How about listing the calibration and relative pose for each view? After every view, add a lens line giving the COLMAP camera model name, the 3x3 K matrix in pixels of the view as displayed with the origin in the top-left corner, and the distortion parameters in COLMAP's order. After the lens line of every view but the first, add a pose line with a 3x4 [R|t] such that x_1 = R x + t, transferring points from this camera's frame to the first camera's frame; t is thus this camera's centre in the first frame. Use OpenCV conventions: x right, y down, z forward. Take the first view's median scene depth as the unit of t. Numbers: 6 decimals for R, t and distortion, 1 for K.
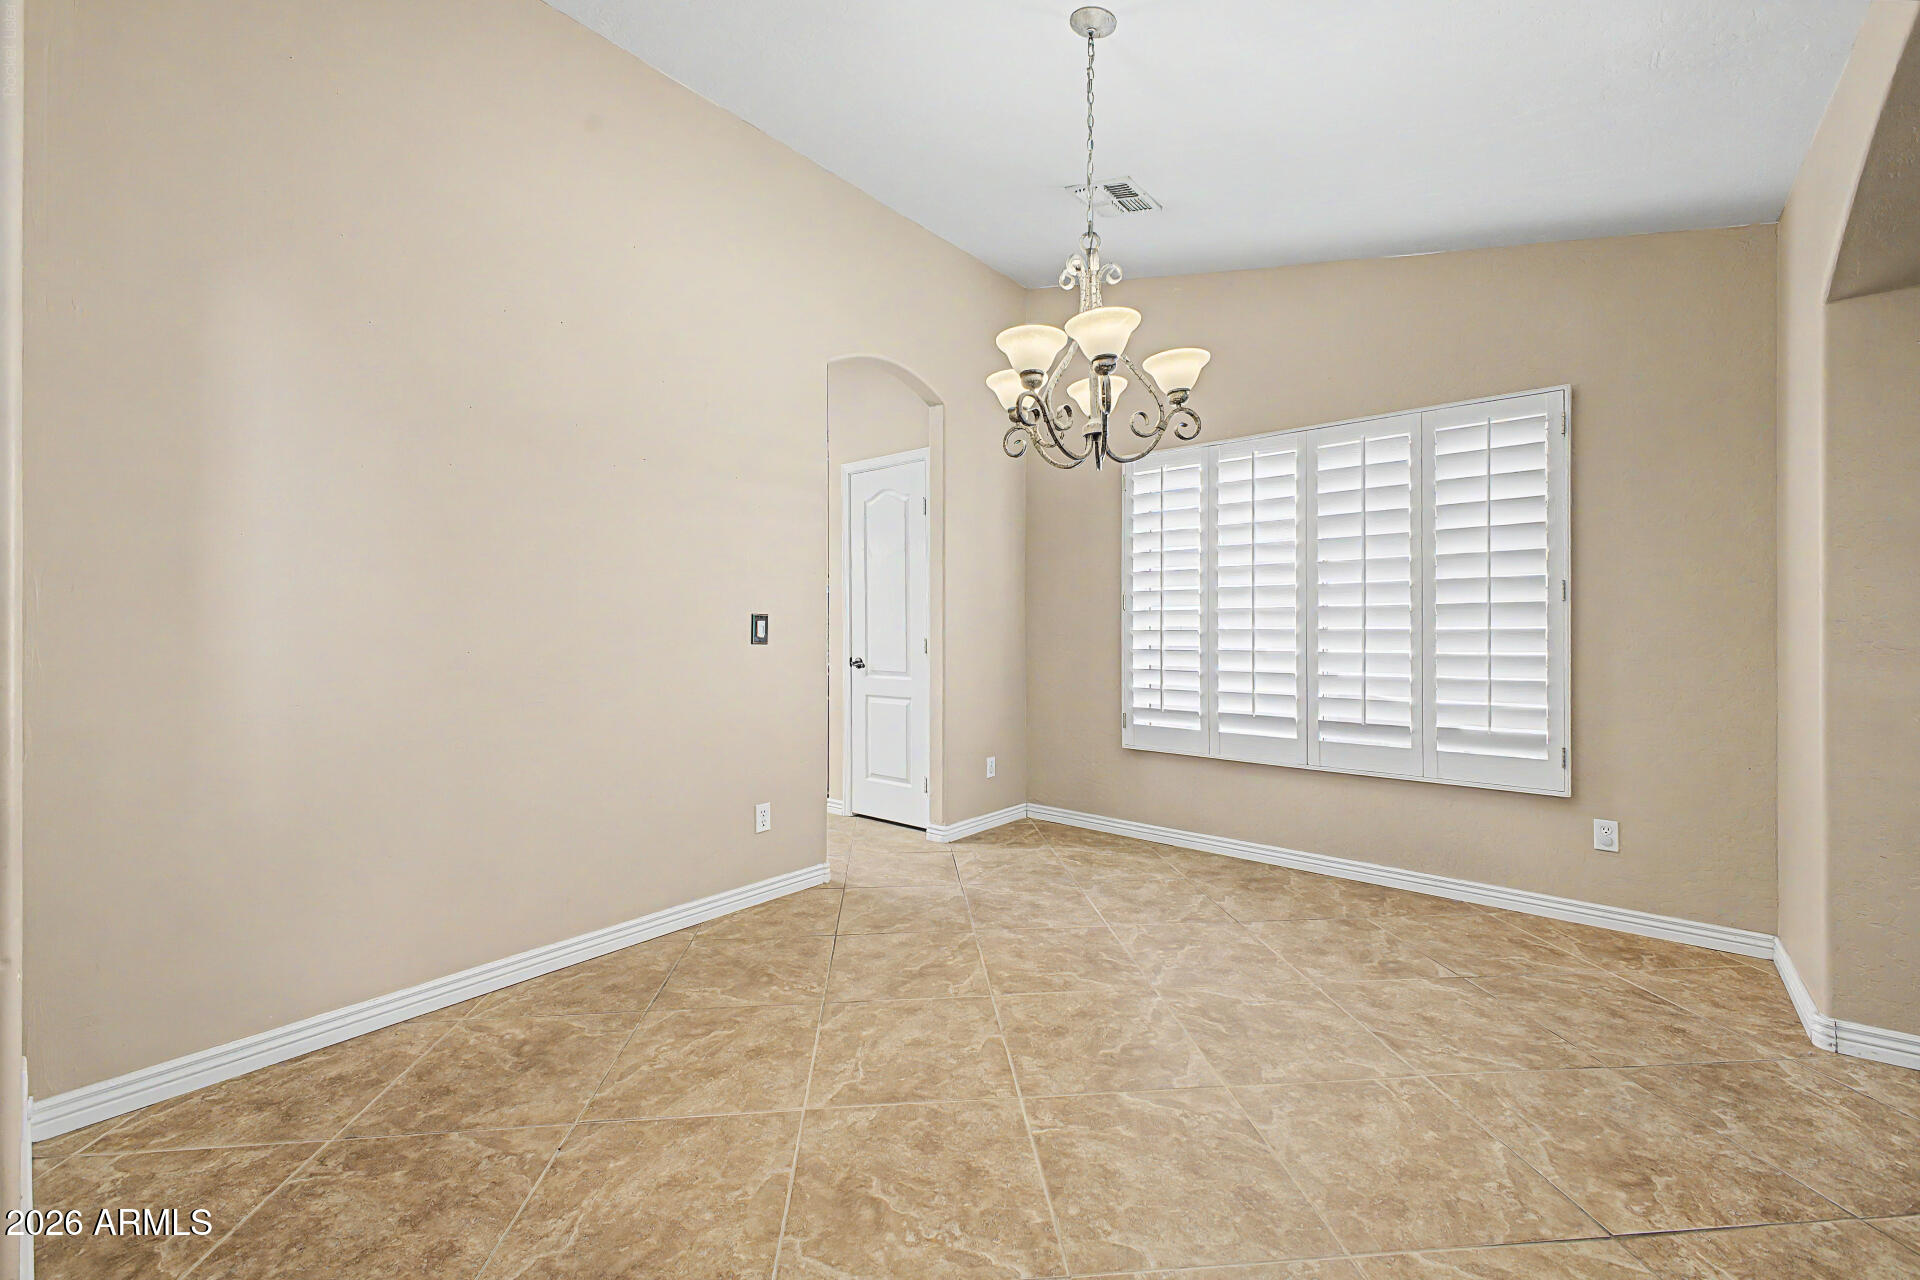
lens RADIAL K [[767.1, 0, 964.9], [0, 767.1, 632.9], [0, 0, 1]] dist [0.008852, -0.000775]
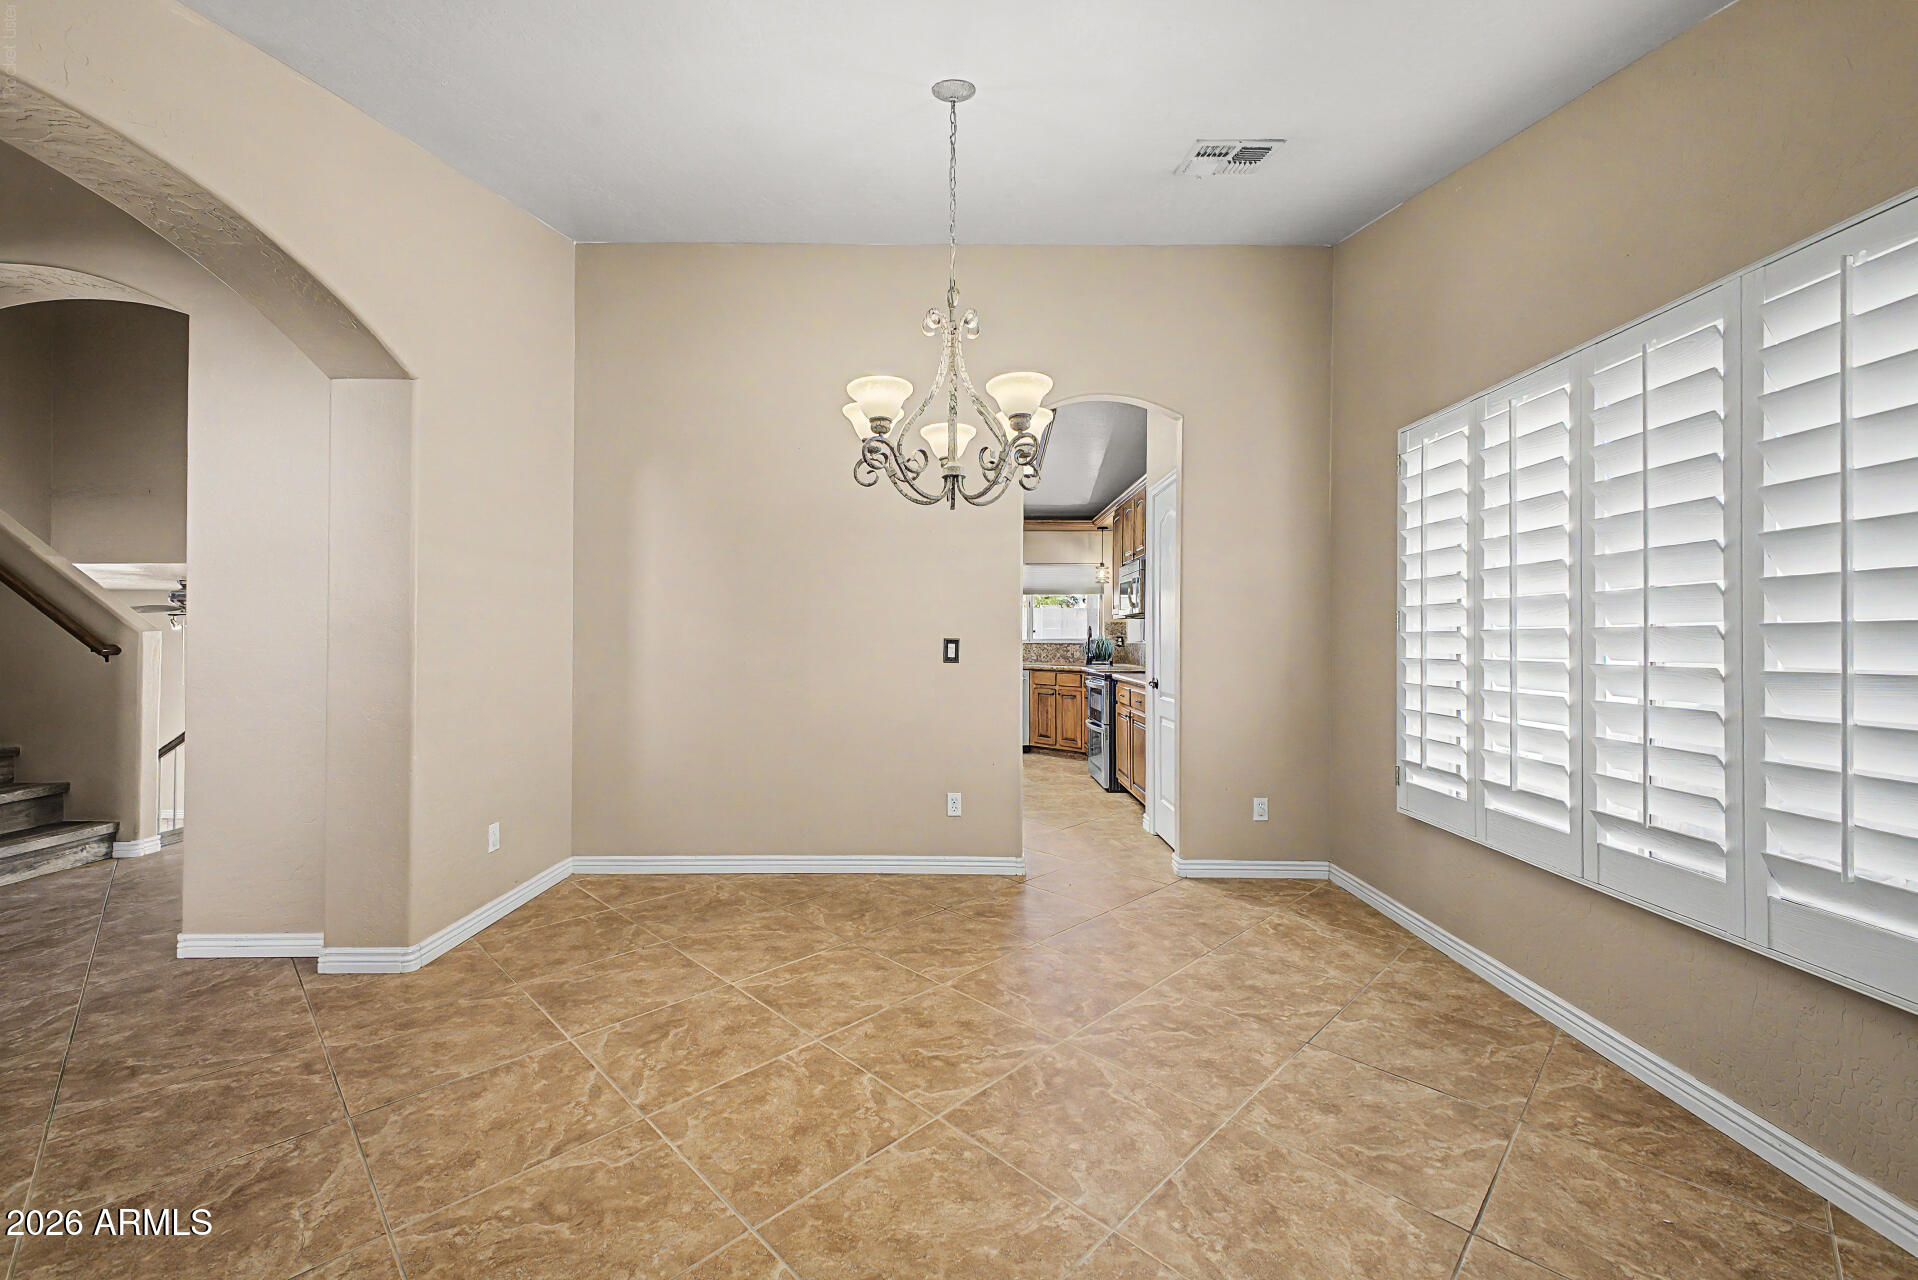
lens RADIAL K [[760.6, 0, 959.0], [0, 760.6, 640.0], [0, 0, 1]] dist [0.005821, -0.000710]
pose [[0.646919, 0.004393, -0.762546, 0.673774], [-0.014534, 0.999873, -0.006571, -0.014194], [0.762420, 0.015334, 0.646901, 0.226589]]
